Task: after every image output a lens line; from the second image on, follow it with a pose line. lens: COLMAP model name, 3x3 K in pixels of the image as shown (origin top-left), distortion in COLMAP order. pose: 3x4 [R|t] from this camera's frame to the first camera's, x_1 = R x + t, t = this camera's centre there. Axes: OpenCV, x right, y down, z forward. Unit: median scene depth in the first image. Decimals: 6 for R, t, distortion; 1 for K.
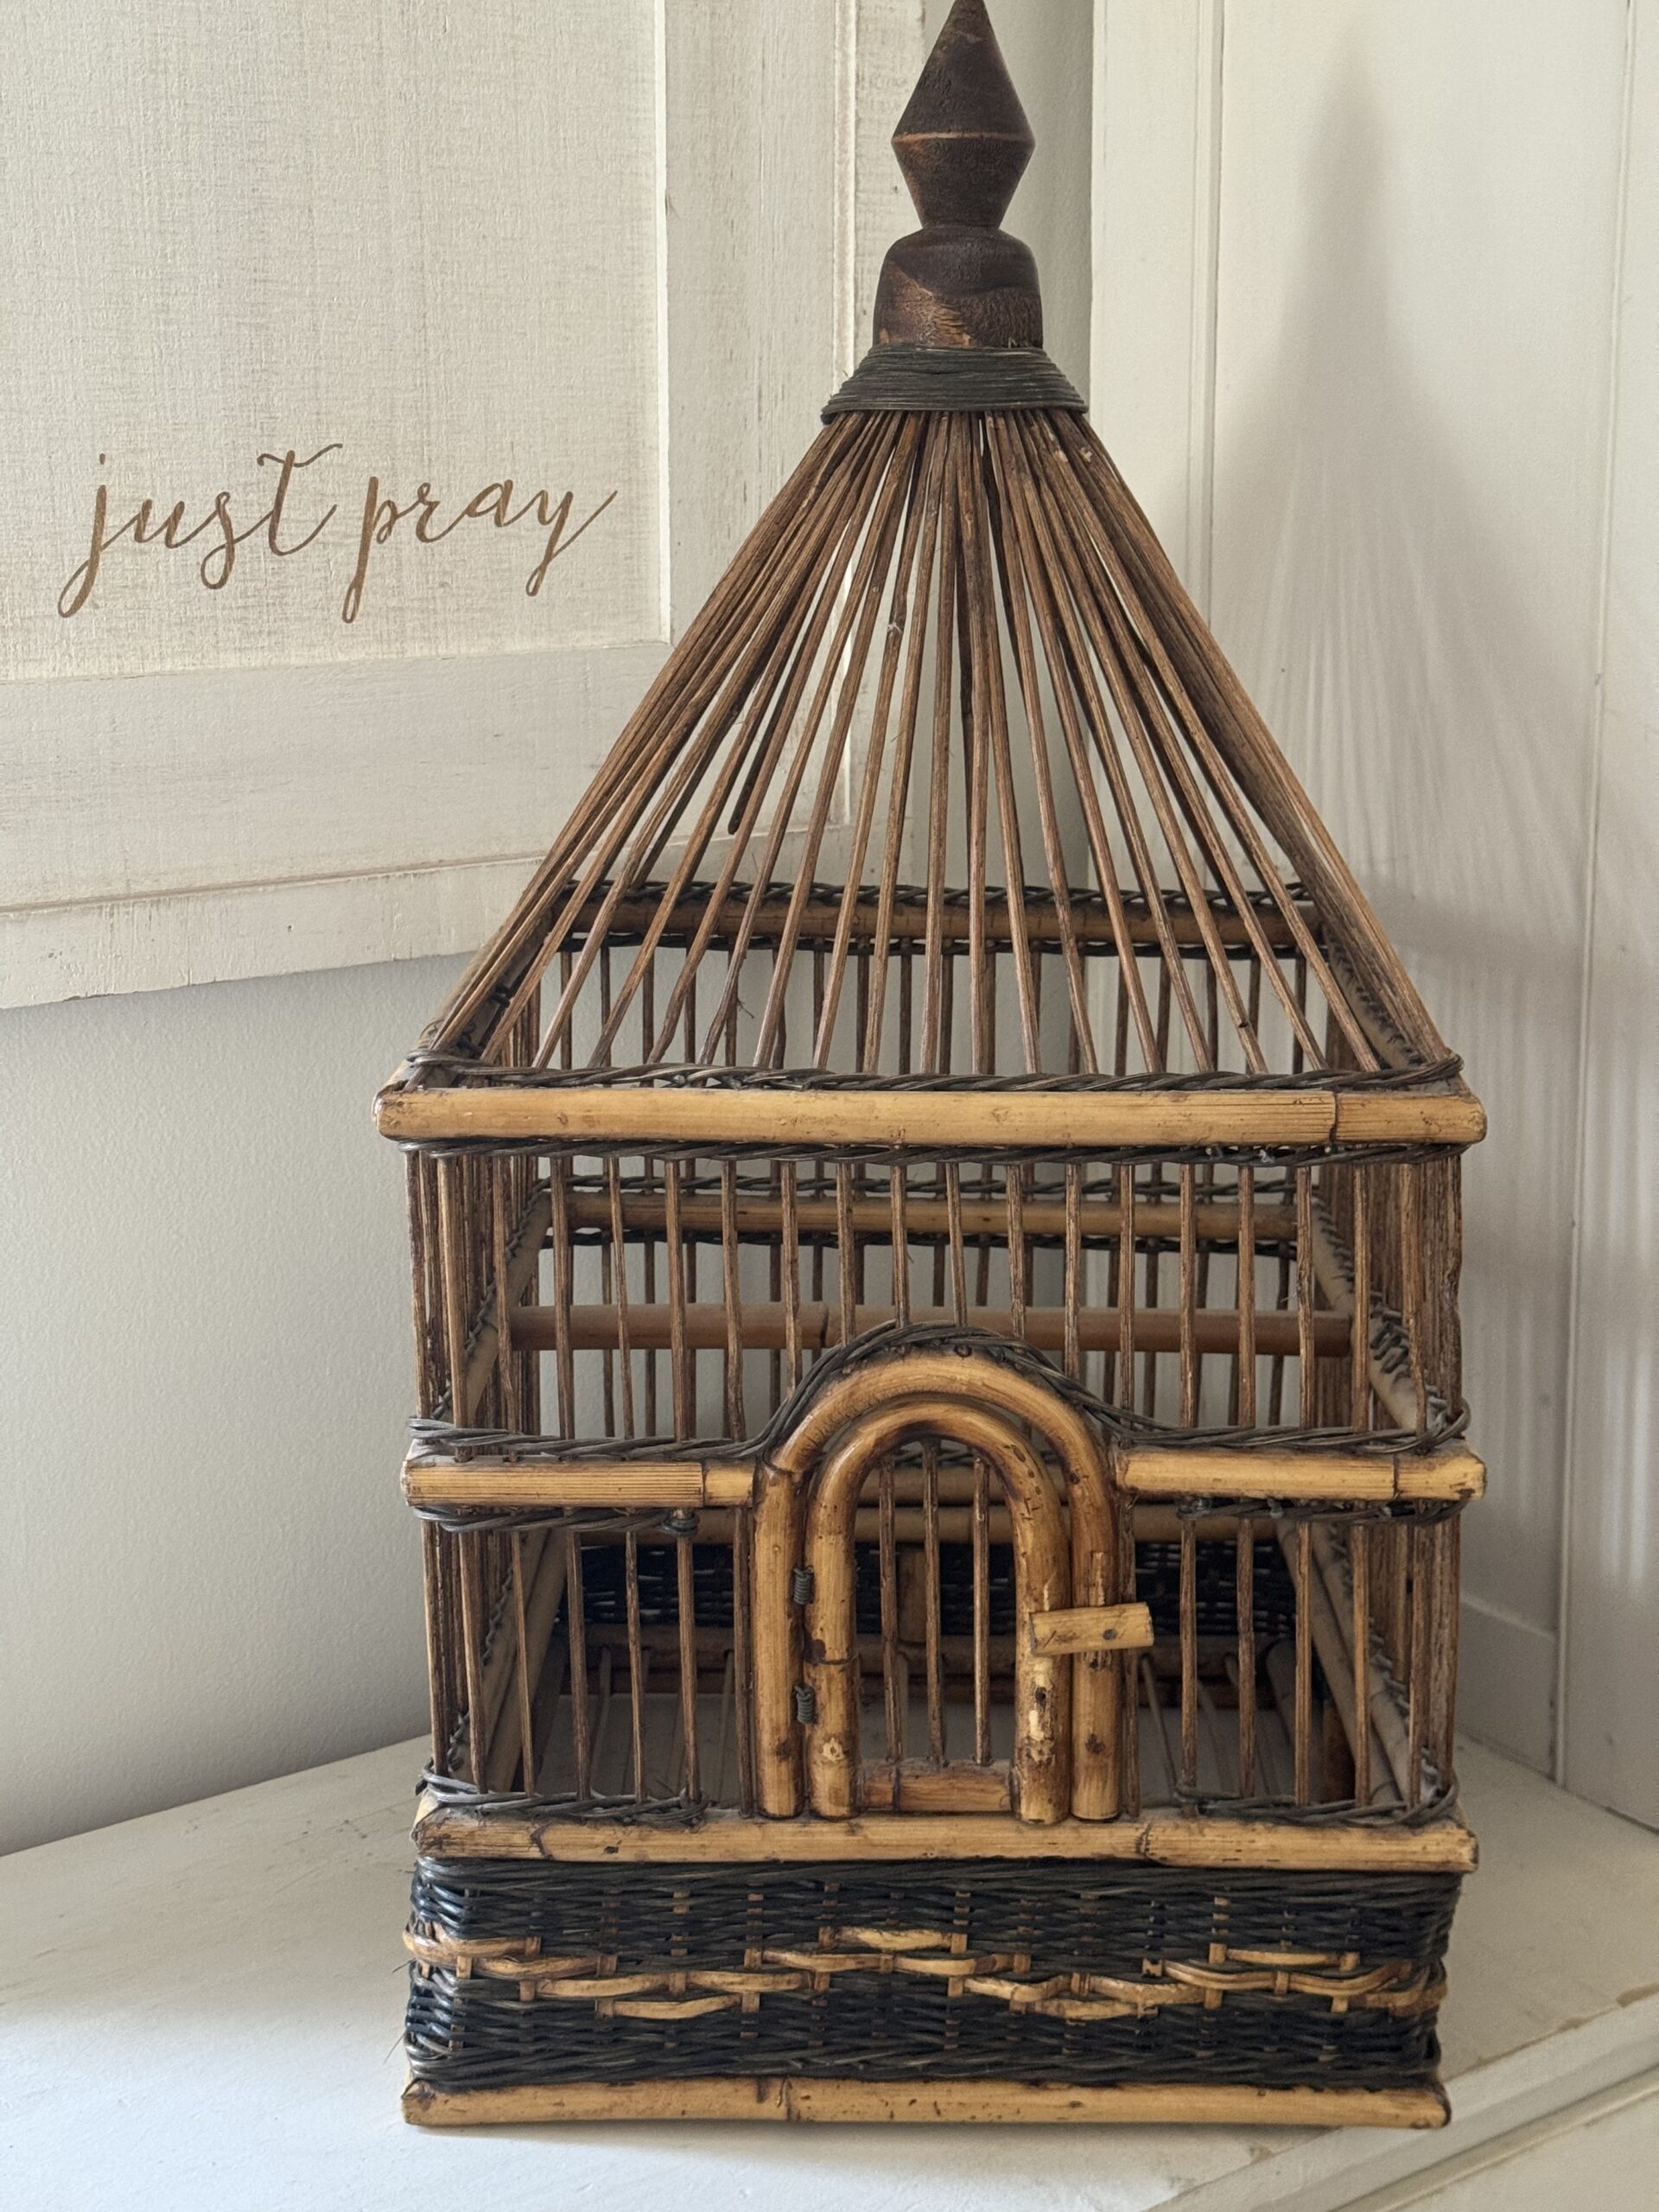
lens RADIAL K [[3110.8, 0, 814.8], [0, 3110.8, 1094.9], [0, 0, 1]] dist [0.079607, 0.000000]
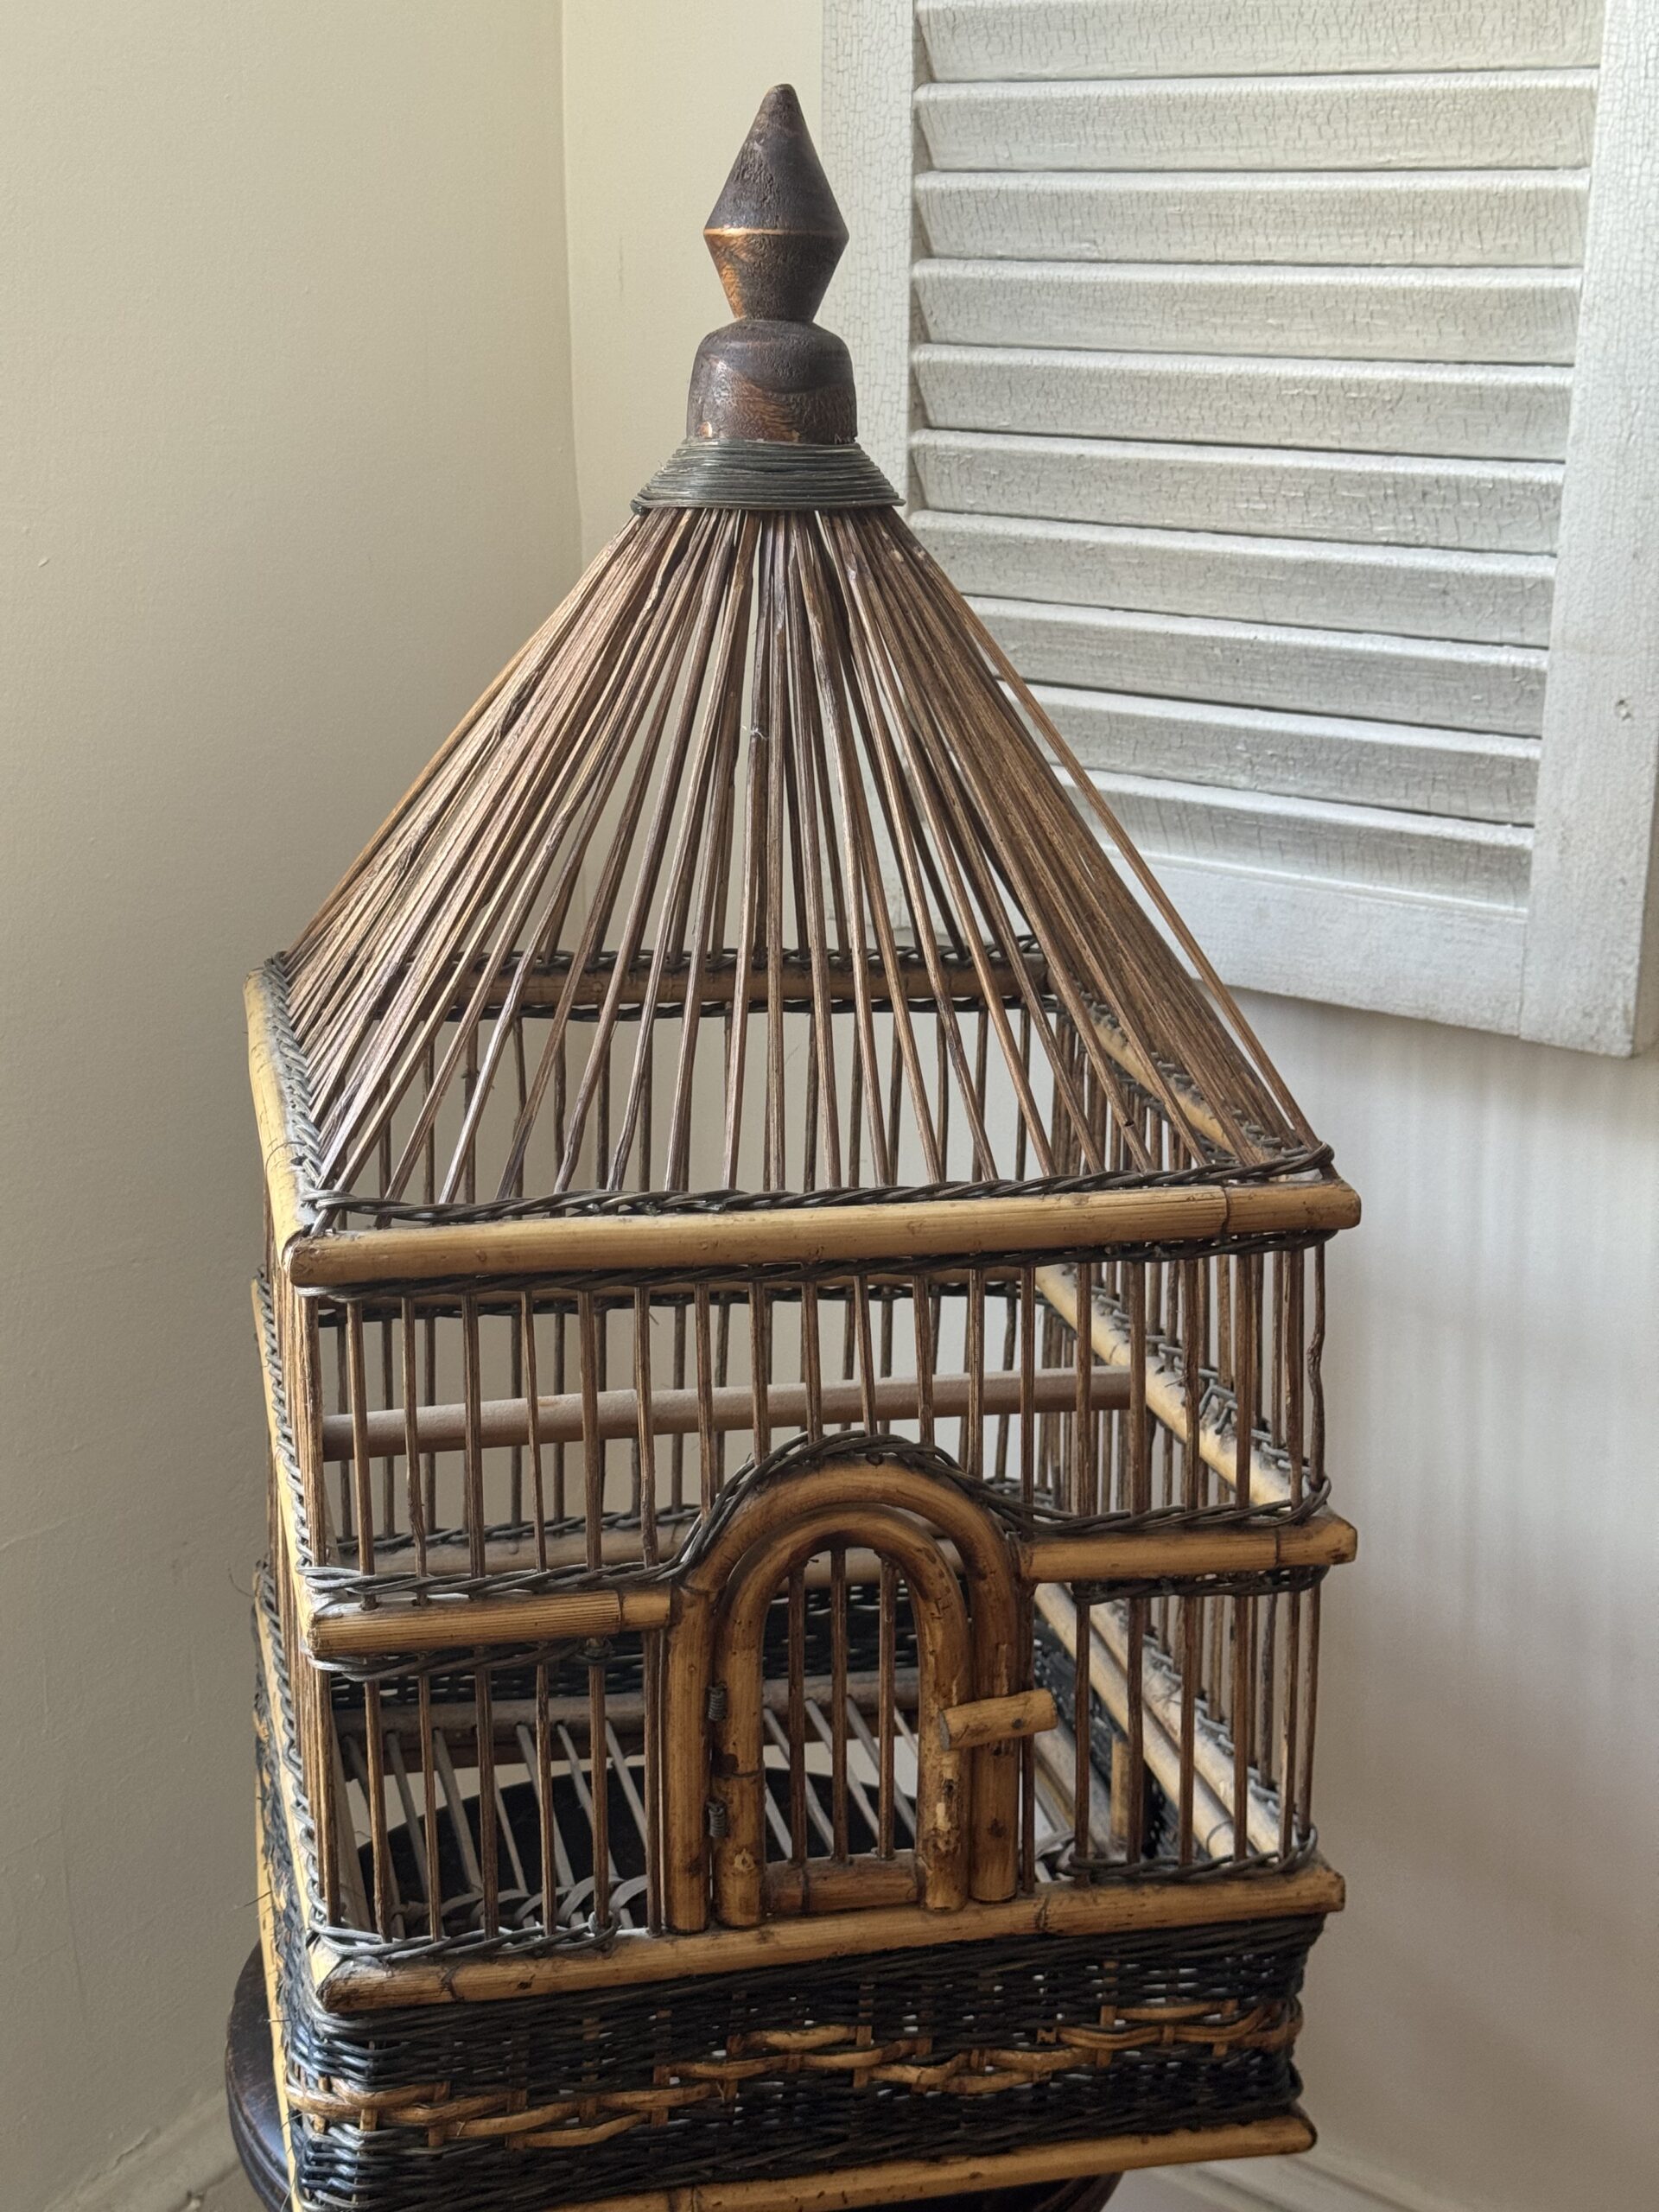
lens RADIAL K [[3110.8, 0, 832.1], [0, 3110.8, 1093.9], [0, 0, 1]] dist [0.079607, 0.000000]
pose [[0.969932, -0.045518, 0.239083, -0.194004], [0.037896, 0.998619, 0.036381, -0.070434], [-0.240409, -0.026227, 0.970317, 0.027386]]
